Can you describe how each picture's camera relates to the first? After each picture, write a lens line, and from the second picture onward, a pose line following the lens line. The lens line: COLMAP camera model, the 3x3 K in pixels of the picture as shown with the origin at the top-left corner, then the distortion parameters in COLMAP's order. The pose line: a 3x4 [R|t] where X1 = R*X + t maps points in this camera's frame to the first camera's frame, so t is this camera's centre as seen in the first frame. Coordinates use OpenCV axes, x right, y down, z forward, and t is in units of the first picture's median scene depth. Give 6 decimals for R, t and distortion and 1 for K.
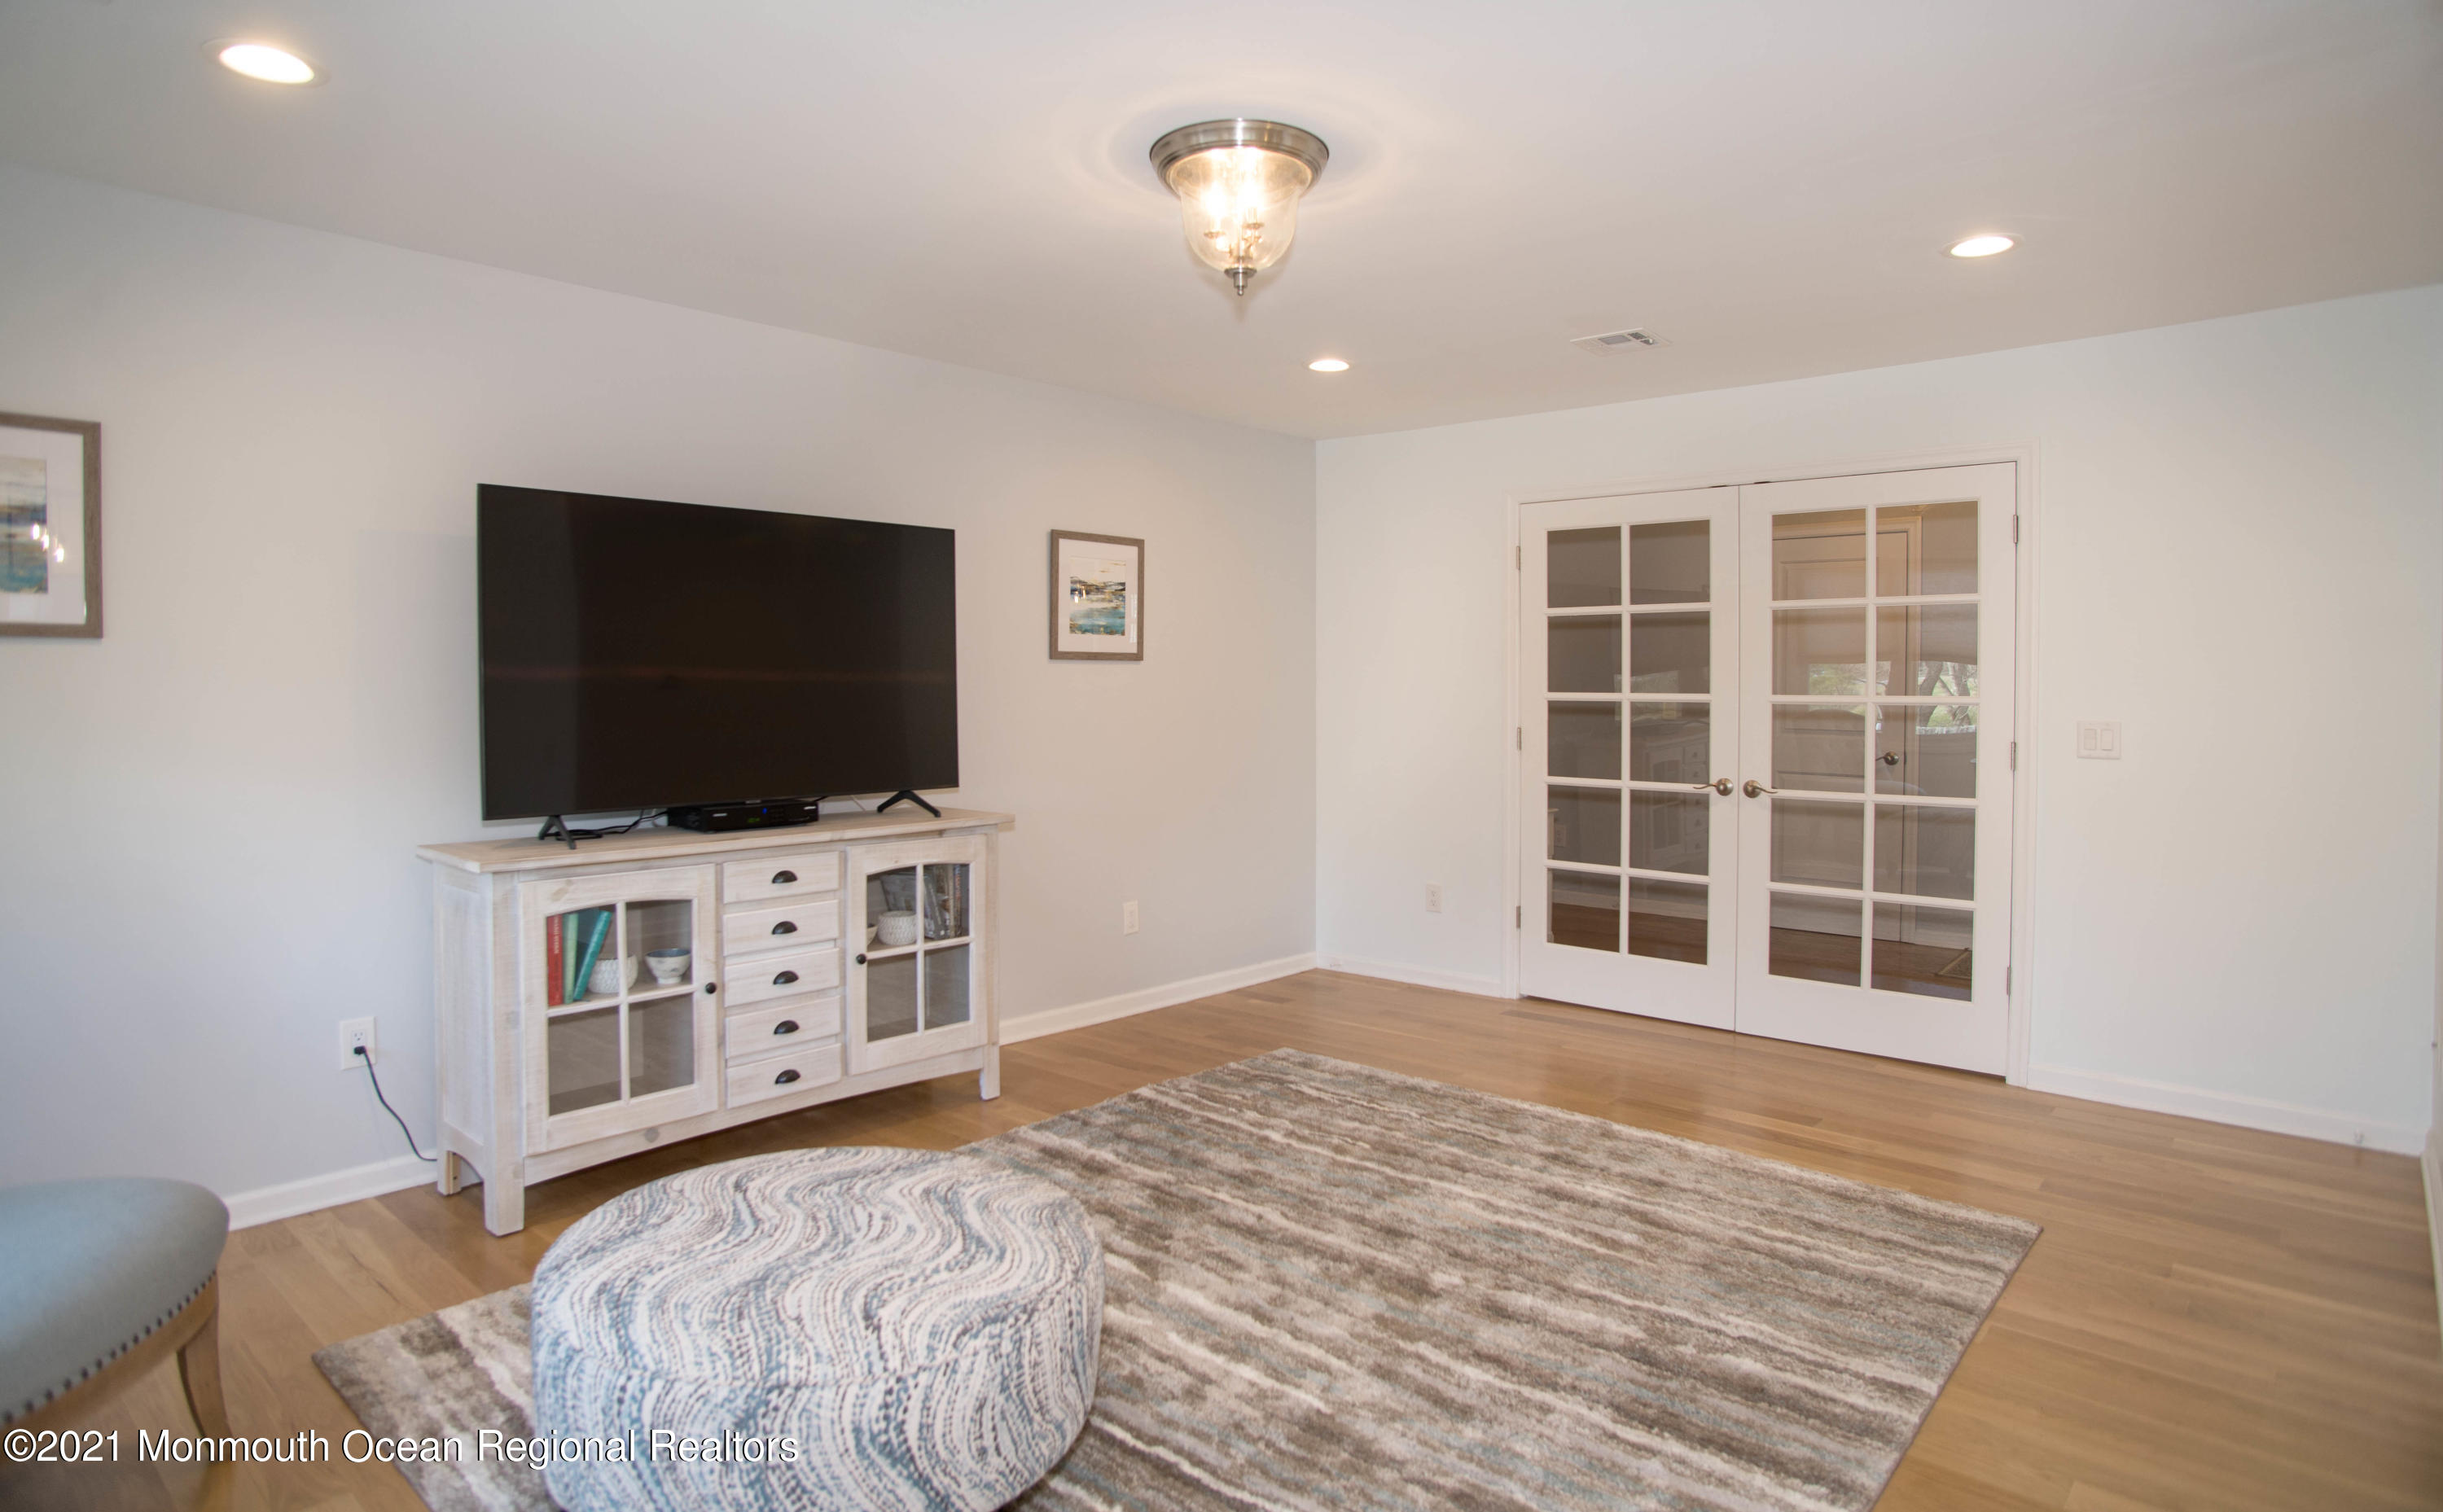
lens RADIAL K [[1370.4, 0, 1216.2], [0, 1370.4, 723.9], [0, 0, 1]] dist [-0.064257, -0.000125]
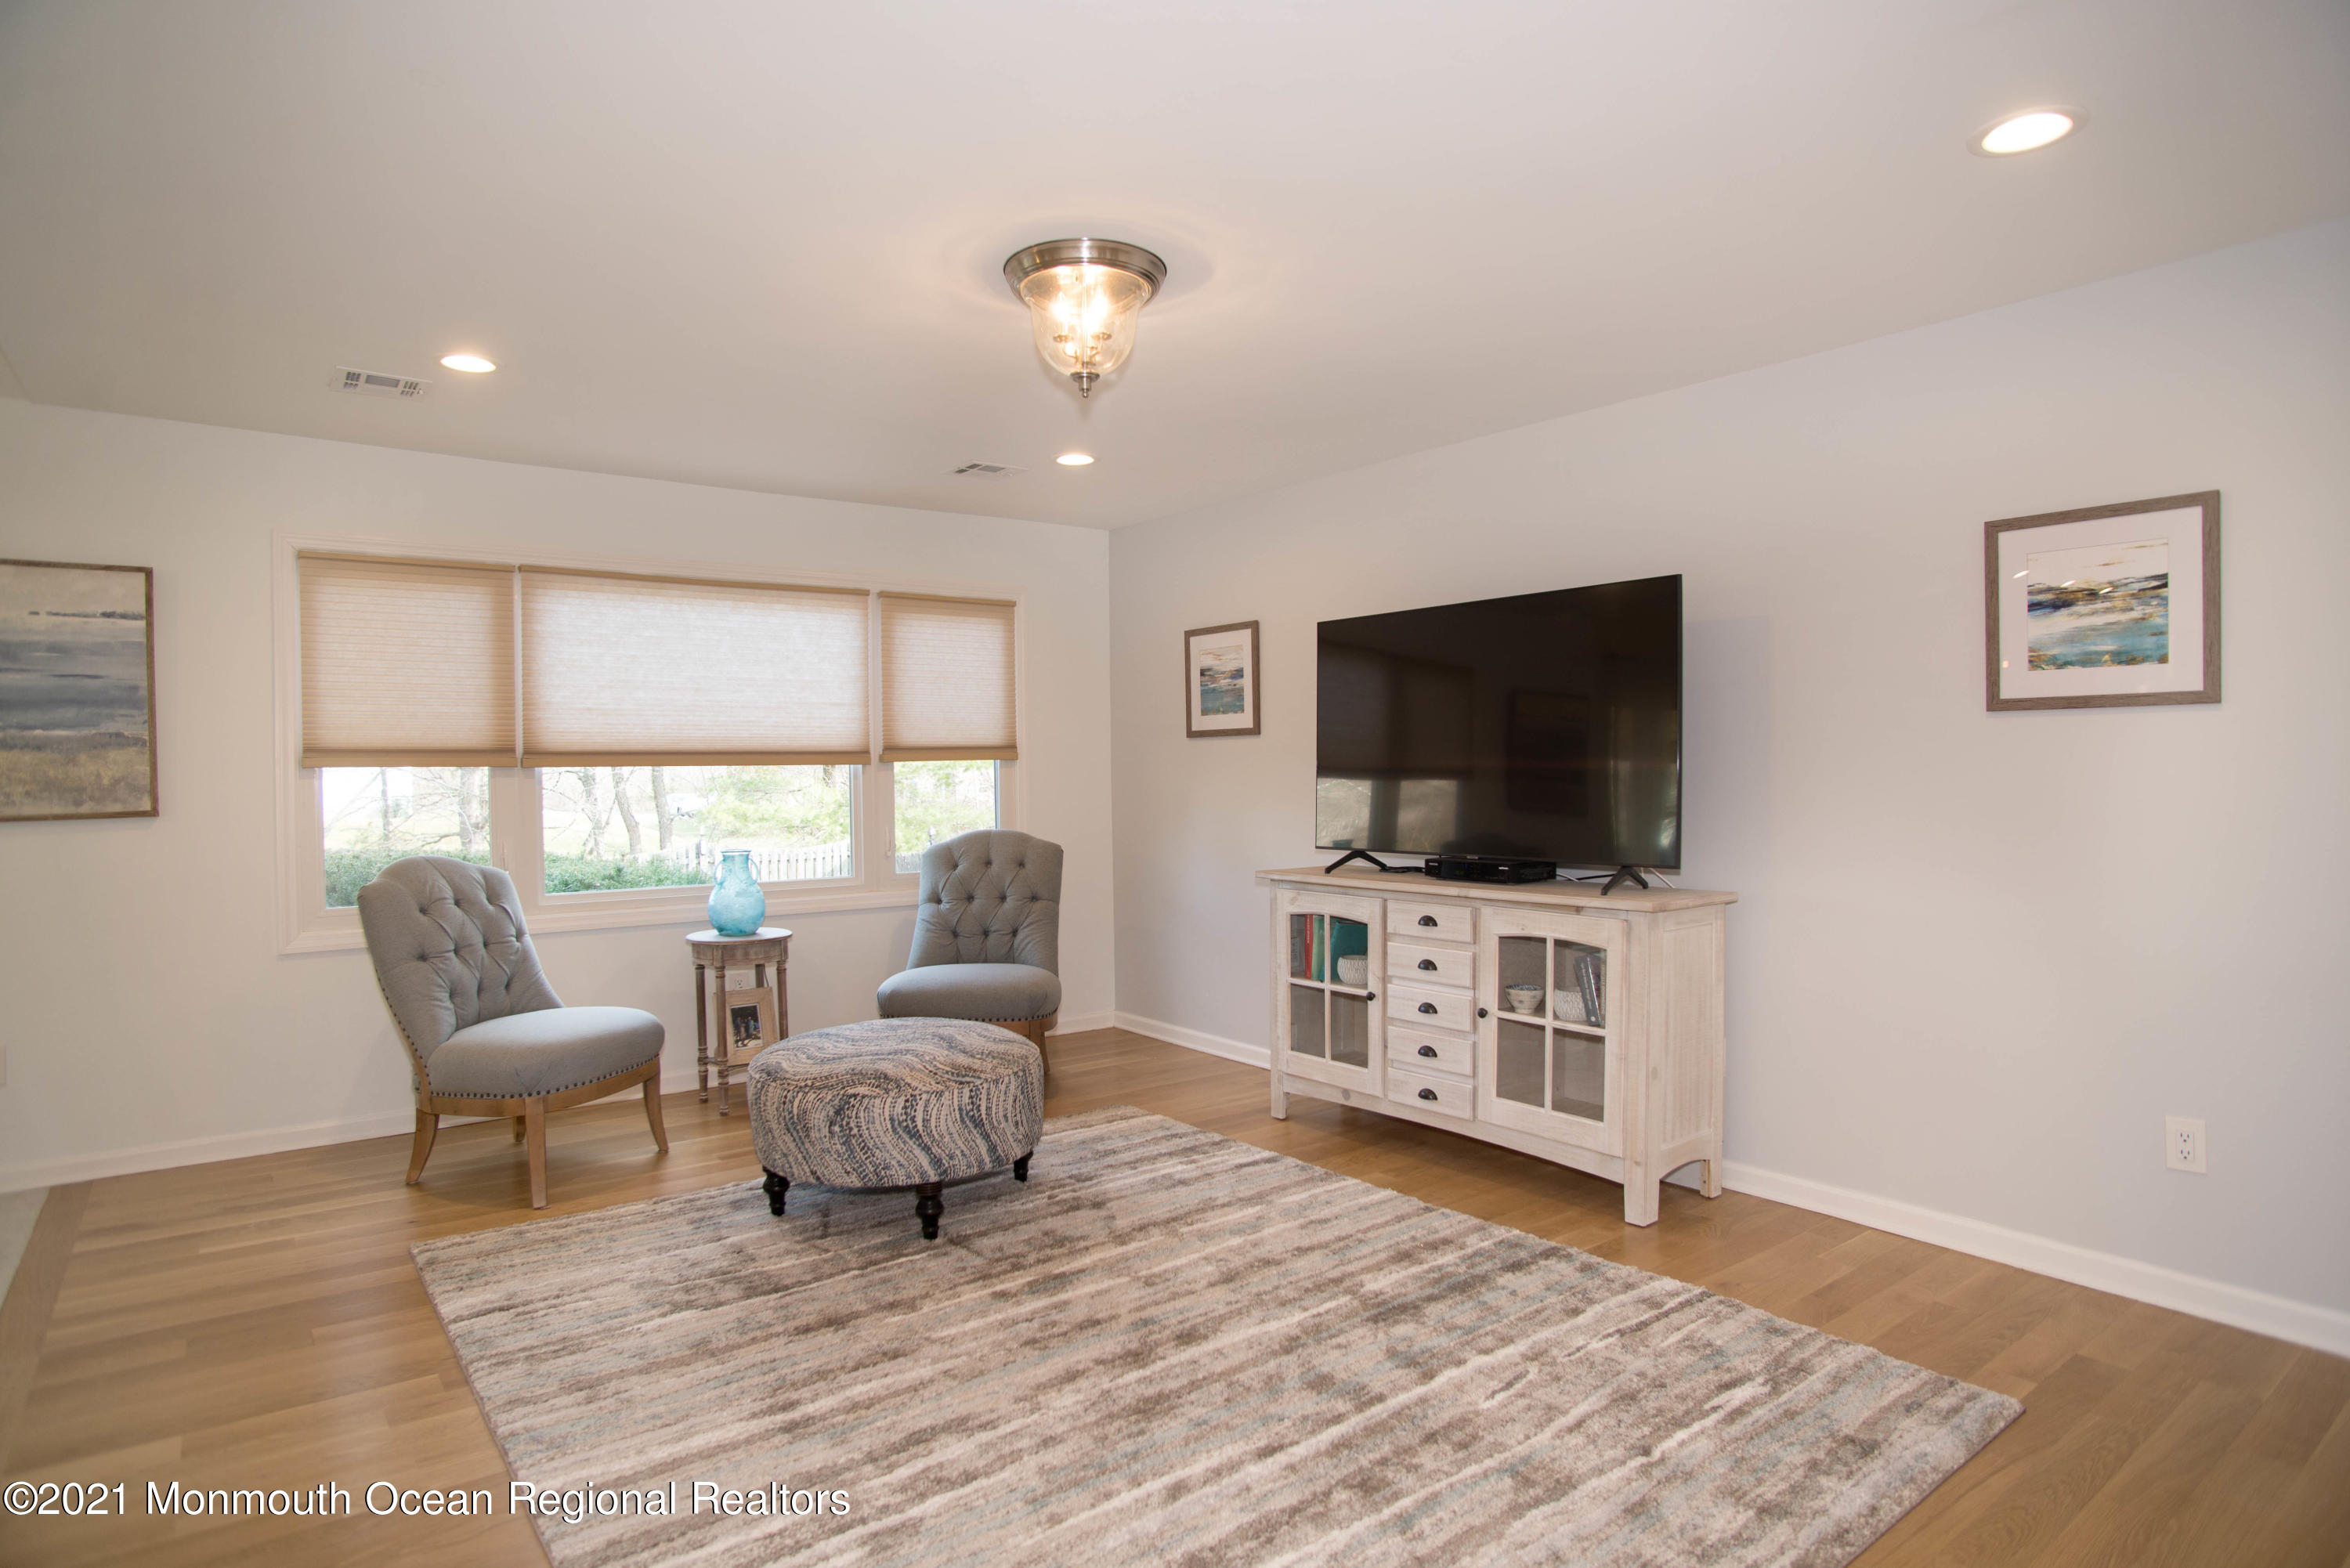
lens RADIAL K [[1287.3, 0, 1175.0], [0, 1287.3, 784.0], [0, 0, 1]] dist [-0.083827, 0.048218]
pose [[-0.171744, 0.018364, -0.984970, 0.741508], [-0.015797, 0.999646, 0.021392, -0.022515], [0.985015, 0.019233, -0.171393, 0.913248]]
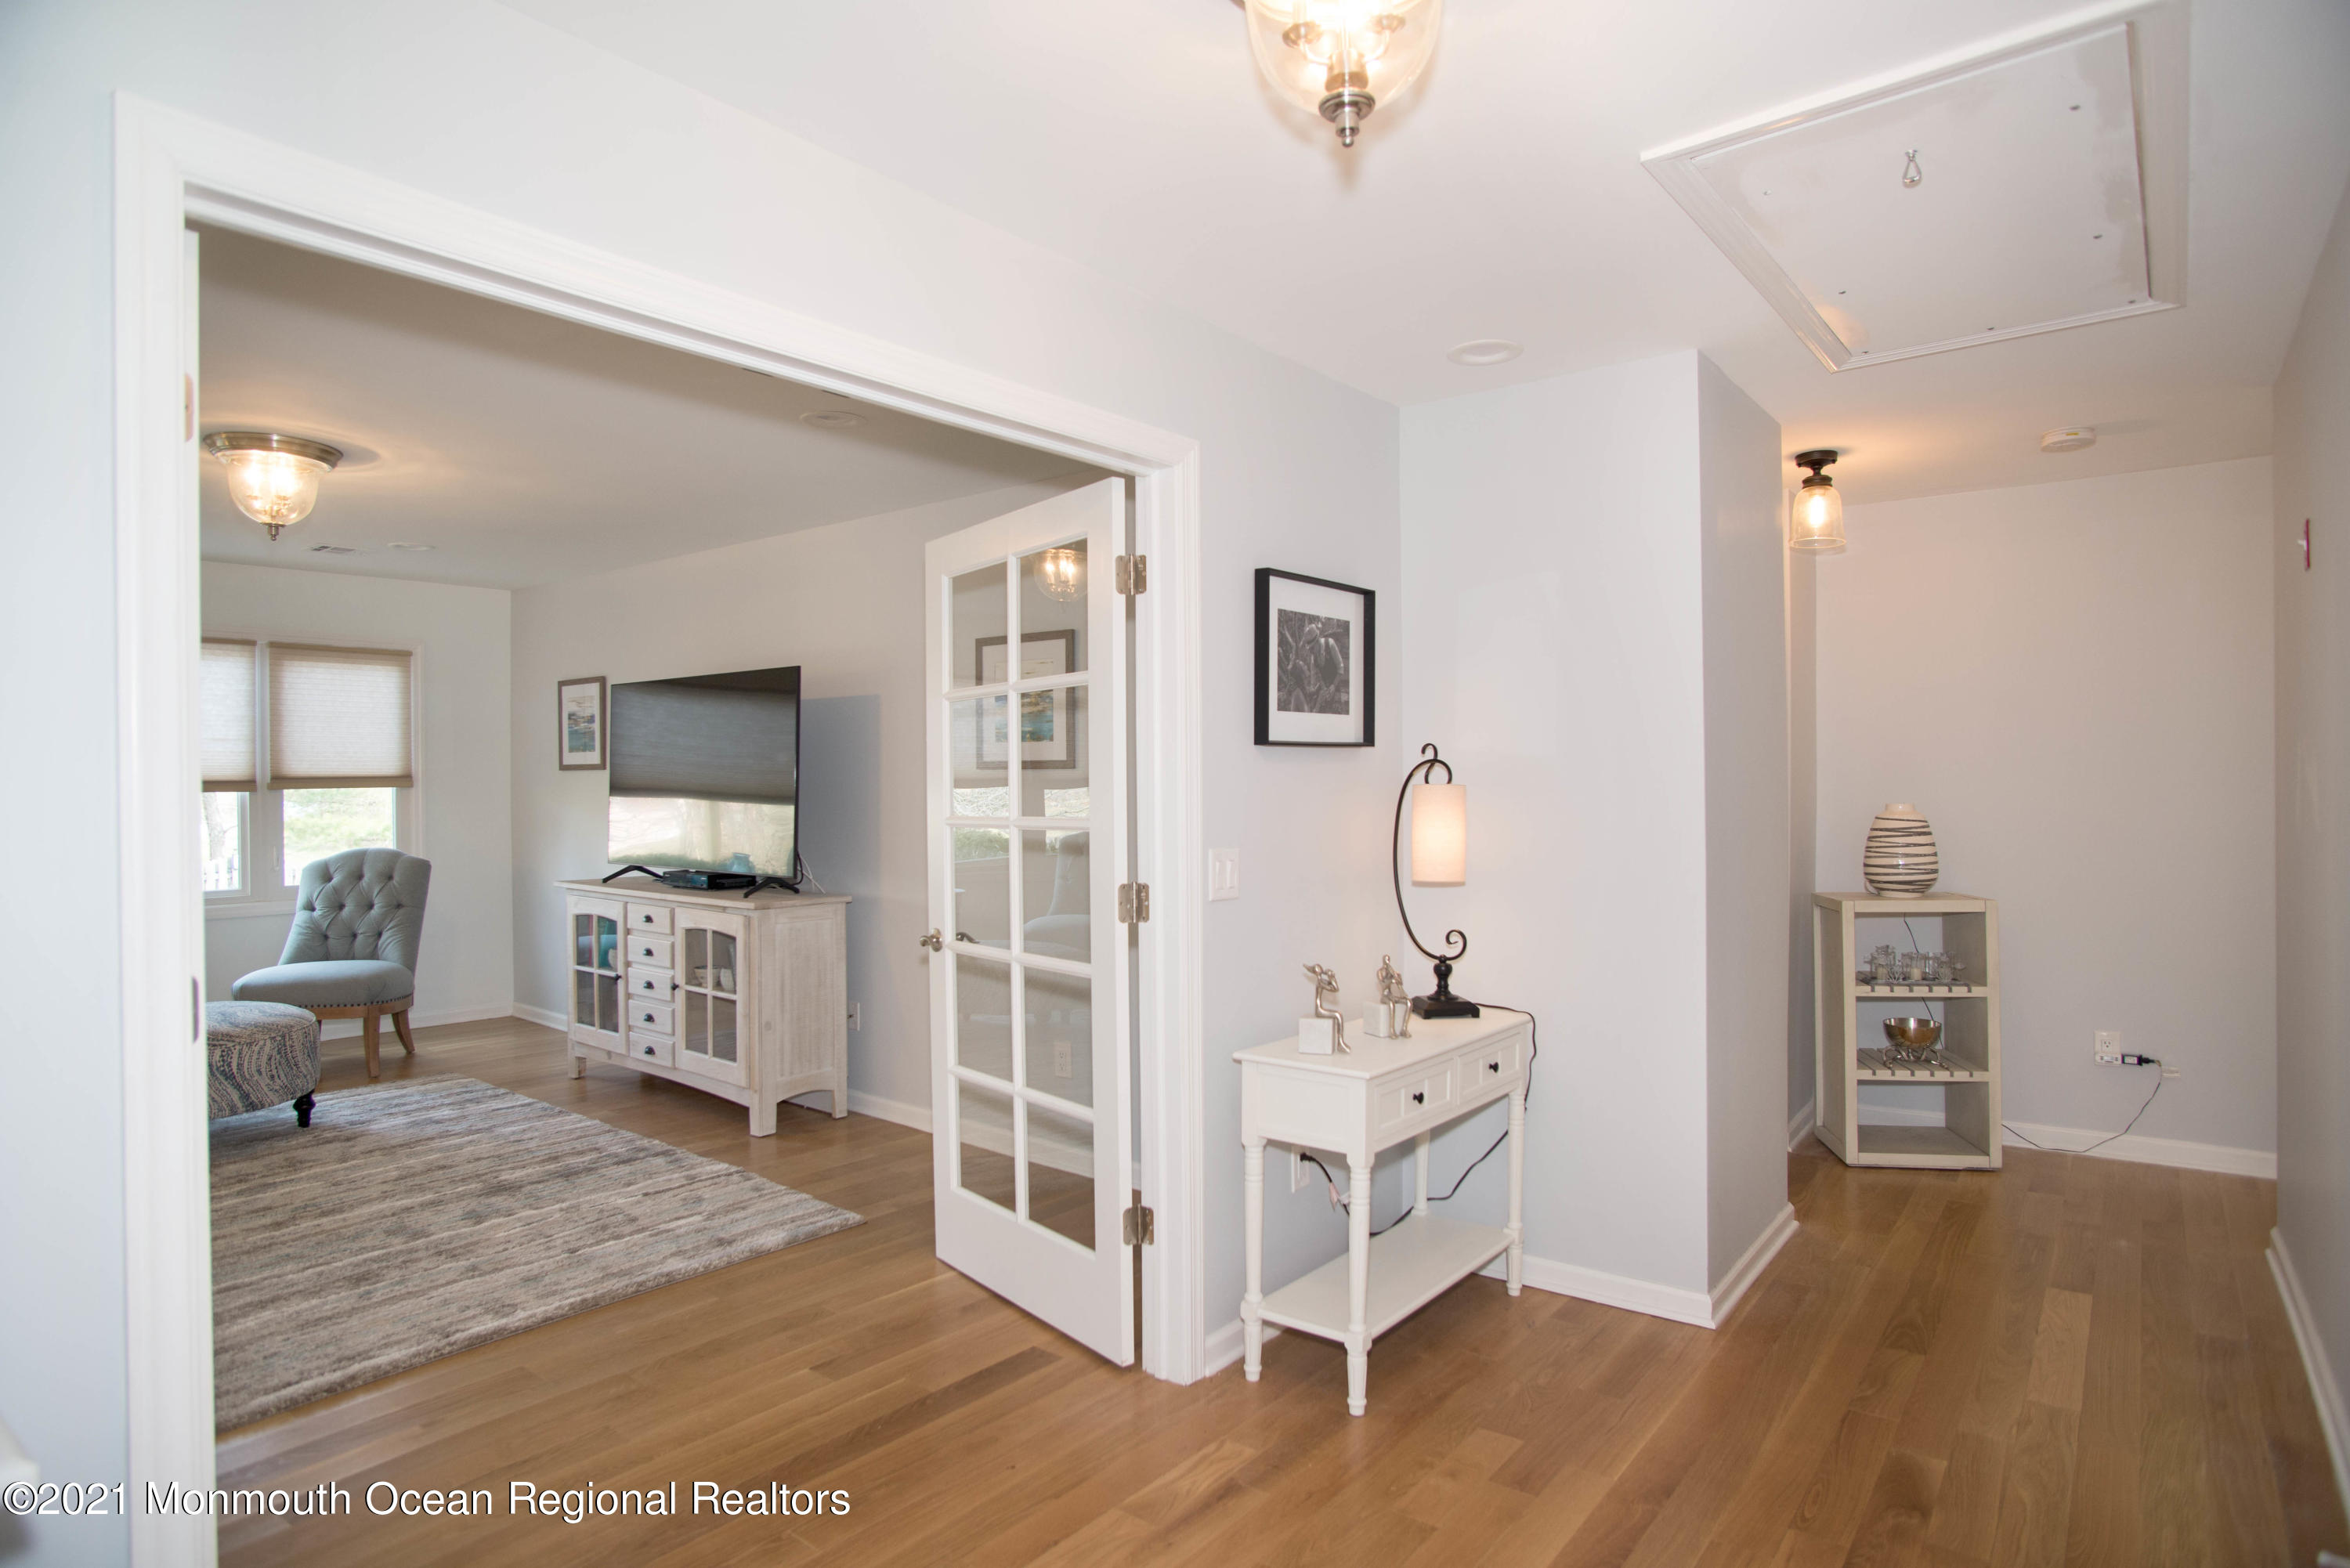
lens RADIAL K [[1287.3, 0, 1175.0], [0, 1287.3, 784.0], [0, 0, 1]] dist [-0.083827, 0.048218]
pose [[0.067089, 0.008437, -0.997711, 1.069530], [-0.026024, 0.999639, 0.006703, -0.059393], [0.997408, 0.025515, 0.067284, 1.397347]]
